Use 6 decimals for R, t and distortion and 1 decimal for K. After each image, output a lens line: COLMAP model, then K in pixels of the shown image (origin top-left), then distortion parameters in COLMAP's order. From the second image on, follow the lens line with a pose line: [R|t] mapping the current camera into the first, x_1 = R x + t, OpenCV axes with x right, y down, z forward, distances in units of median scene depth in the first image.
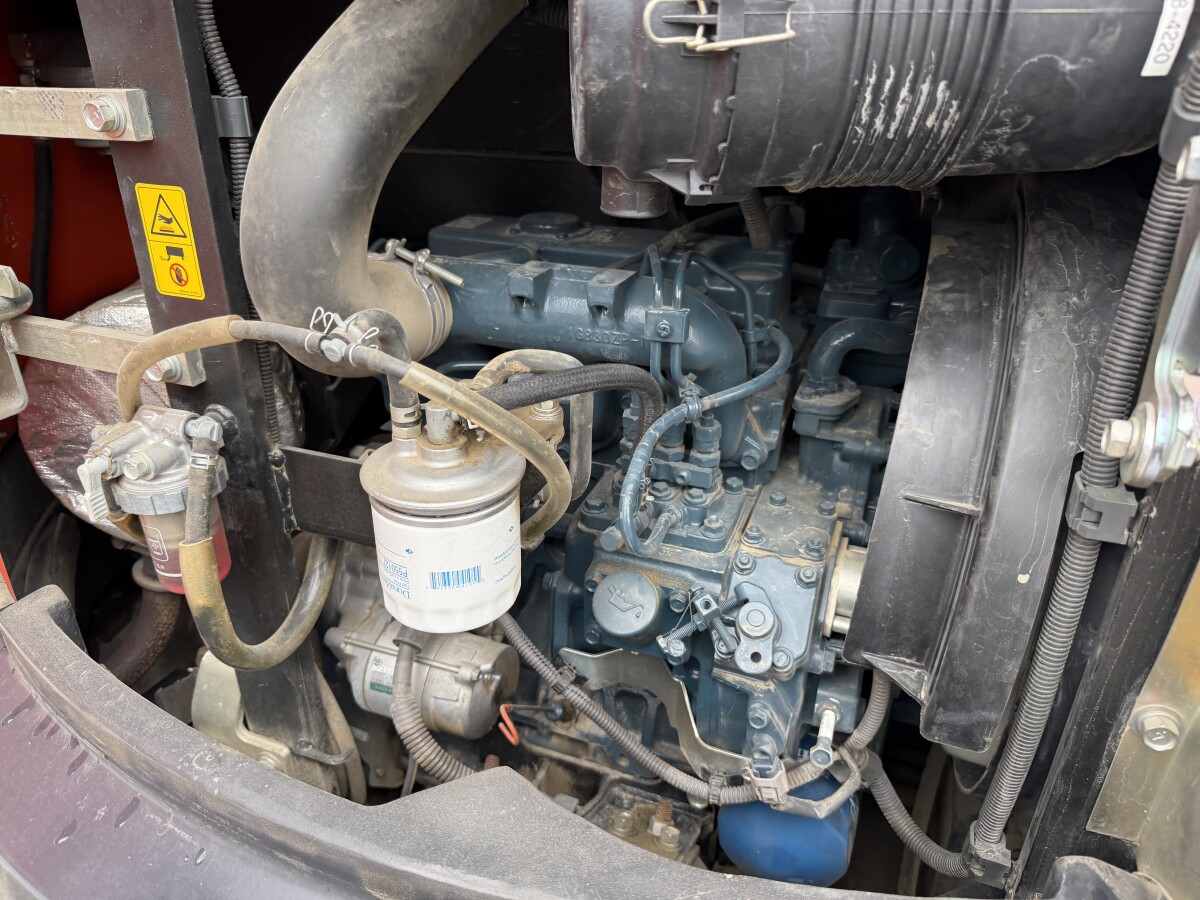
lens RADIAL K [[873.3, 0, 567.4], [0, 873.3, 454.9], [0, 0, 1]] dist [0.042370, -0.094992]
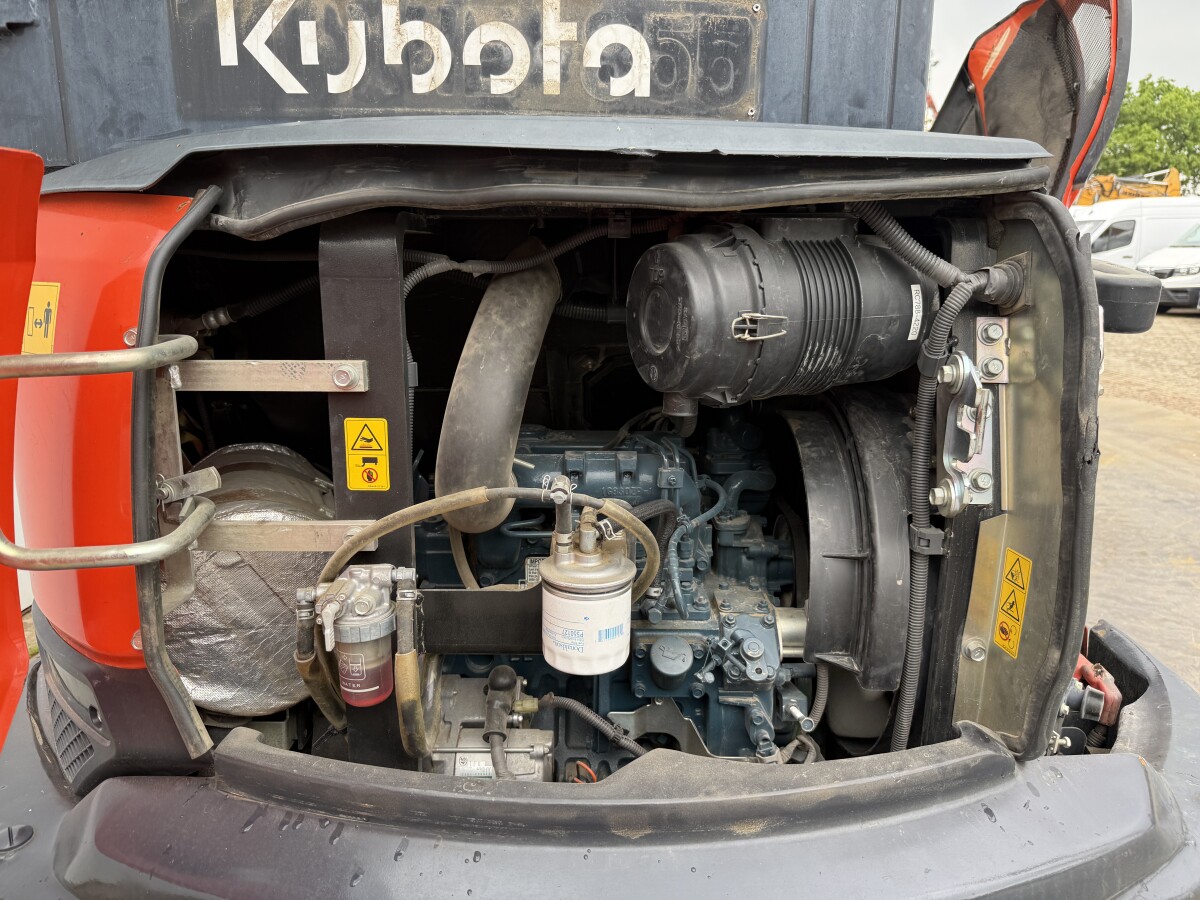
lens RADIAL K [[834.1, 0, 600.0], [0, 834.1, 450.0], [0, 0, 1]] dist [0.159851, -0.313226]
pose [[0.933661, -0.076453, 0.349902, -0.605472], [0.158245, 0.964479, -0.211516, 0.125095], [-0.321302, 0.252854, 0.912595, -0.472070]]
